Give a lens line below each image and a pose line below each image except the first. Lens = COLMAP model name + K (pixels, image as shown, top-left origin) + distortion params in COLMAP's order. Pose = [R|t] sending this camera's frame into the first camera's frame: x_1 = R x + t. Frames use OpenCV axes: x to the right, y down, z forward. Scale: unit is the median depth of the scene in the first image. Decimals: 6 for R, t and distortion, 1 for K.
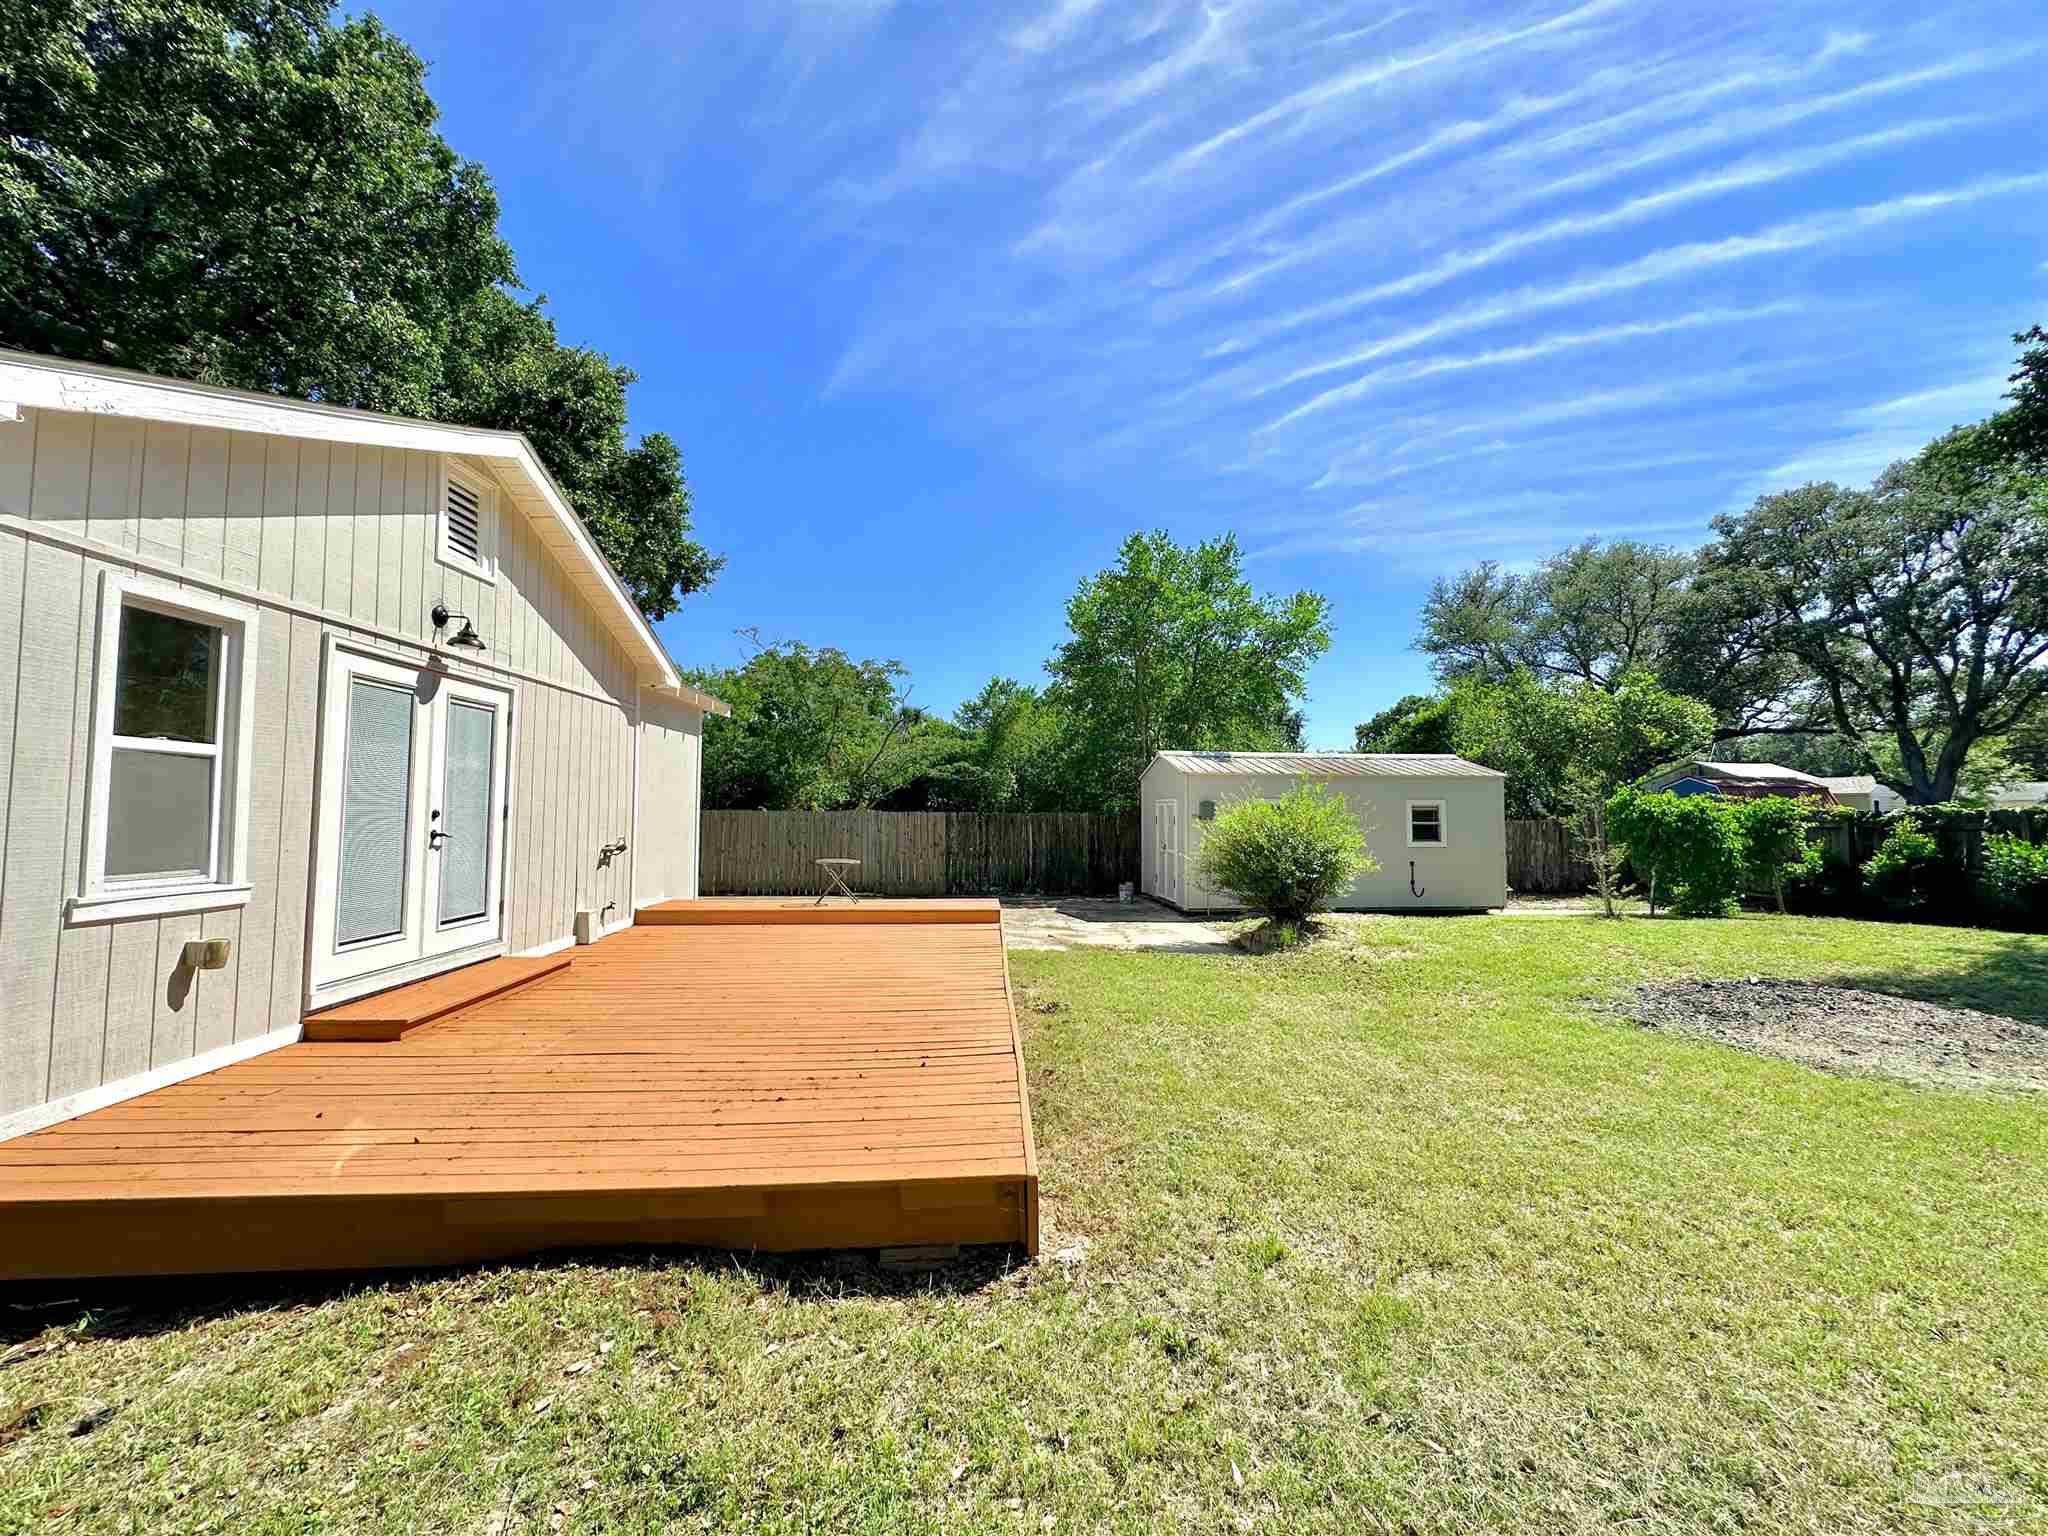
lens RADIAL K [[825.5, 0, 1021.9], [0, 825.5, 764.5], [0, 0, 1]] dist [-0.001405, 0.000245]
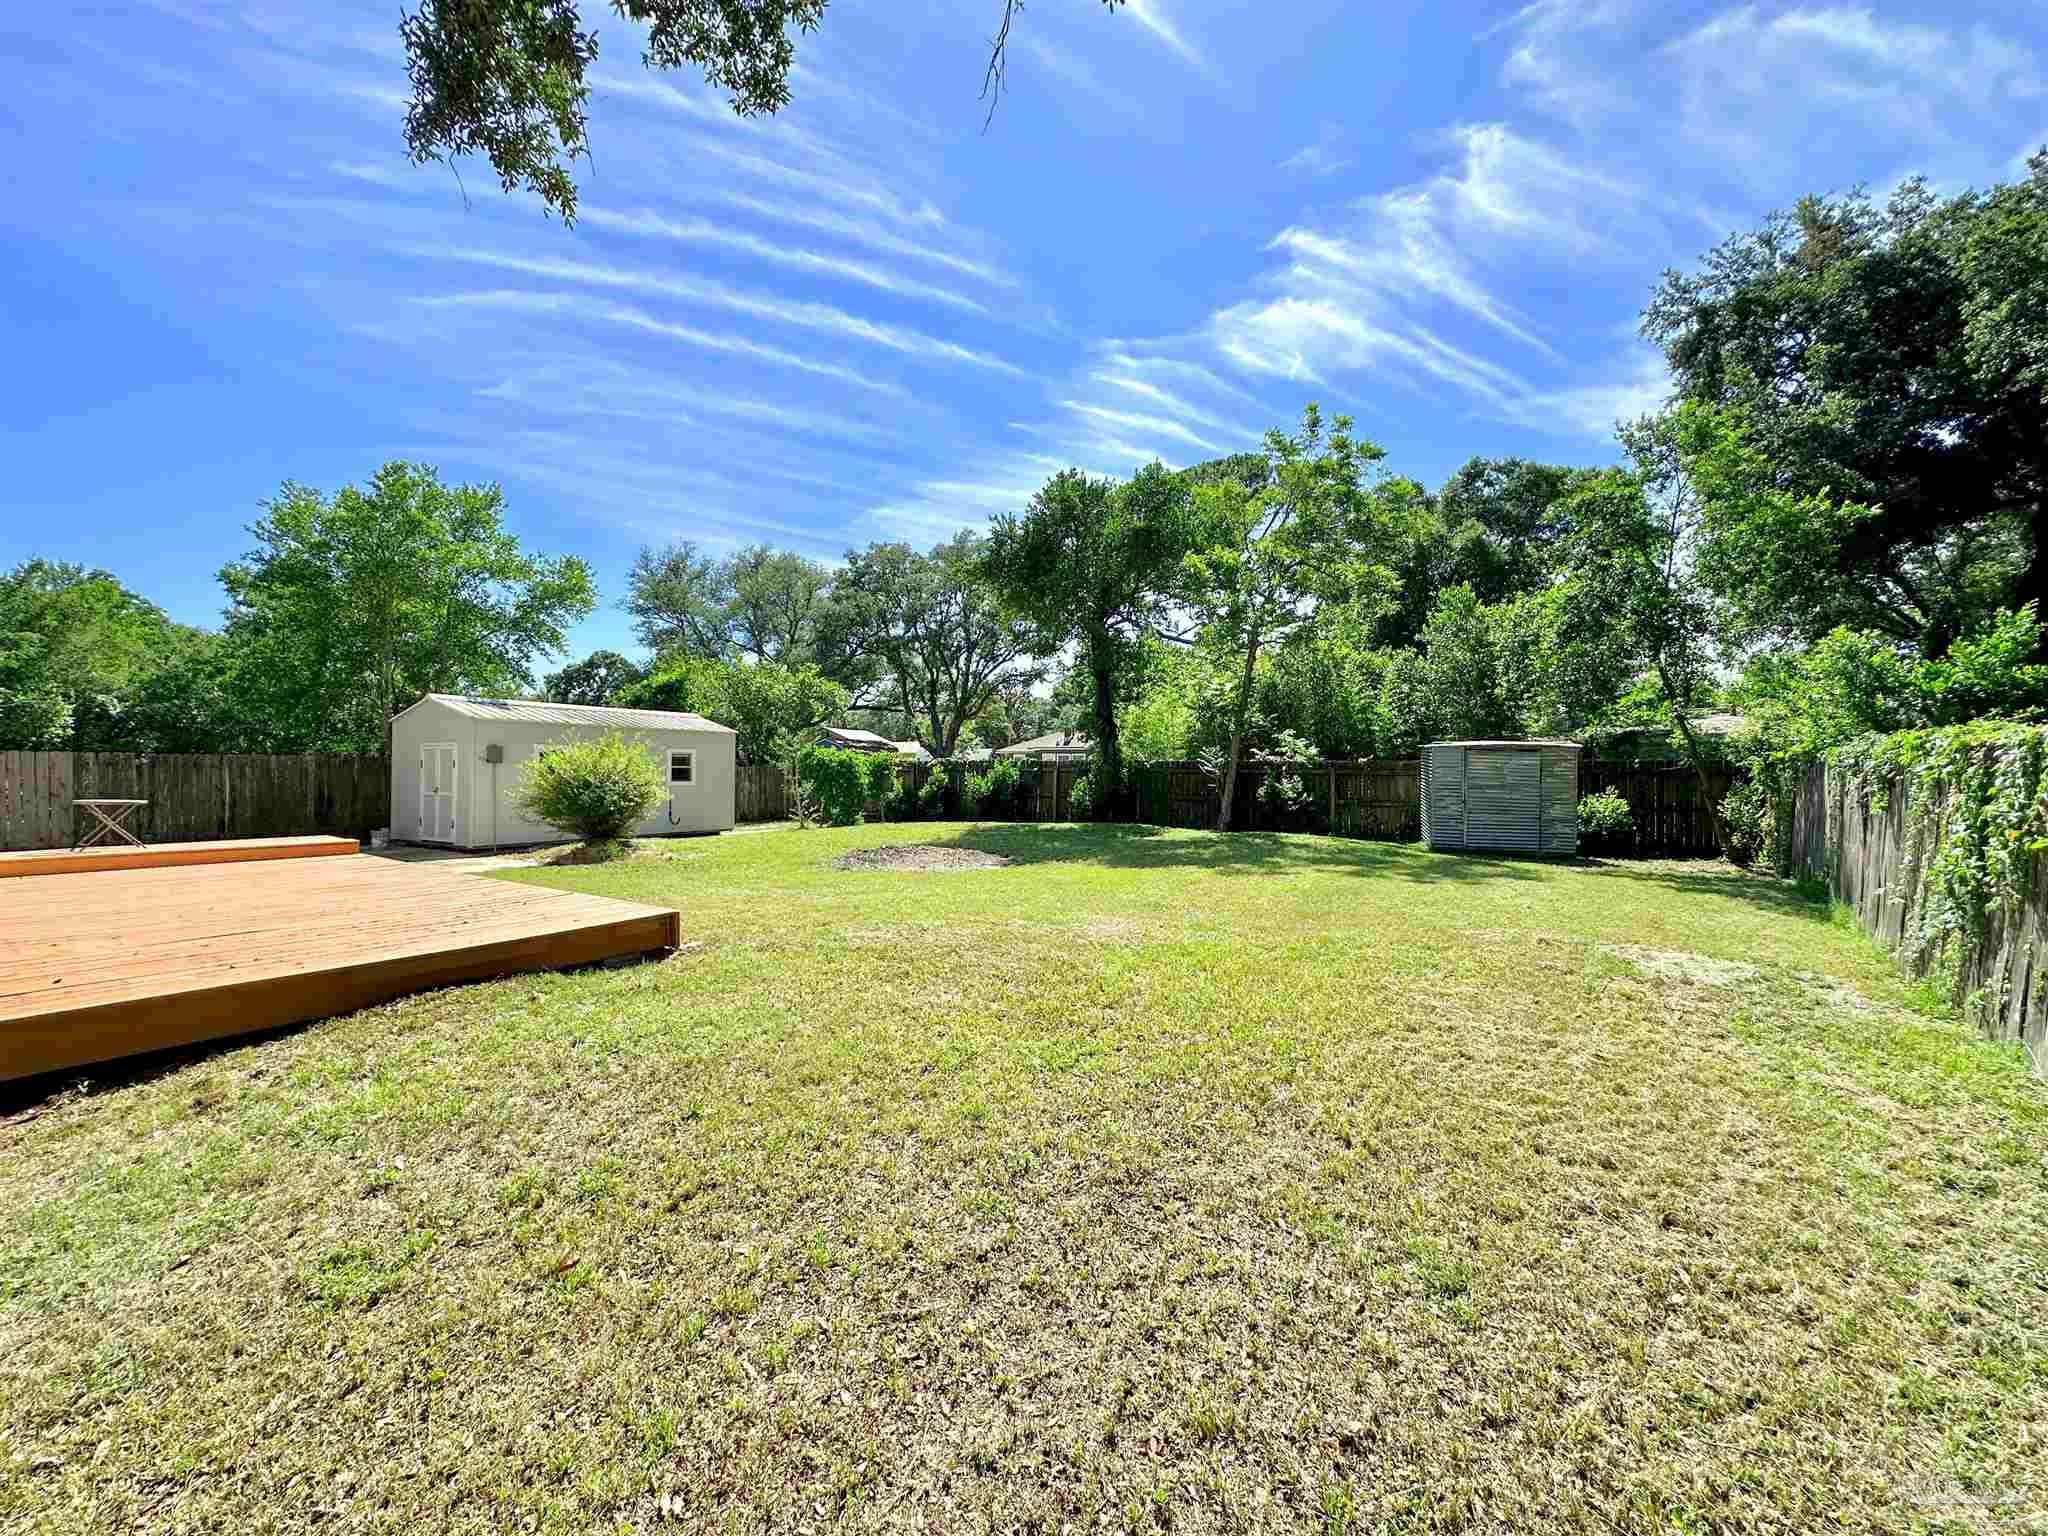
lens RADIAL K [[825.5, 0, 1021.9], [0, 825.5, 764.5], [0, 0, 1]] dist [-0.001405, 0.000245]
pose [[0.595534, 0.006980, 0.803300, -0.107480], [-0.052322, 0.998176, 0.030116, 0.000482], [-0.801624, -0.059966, 0.594813, -0.088288]]
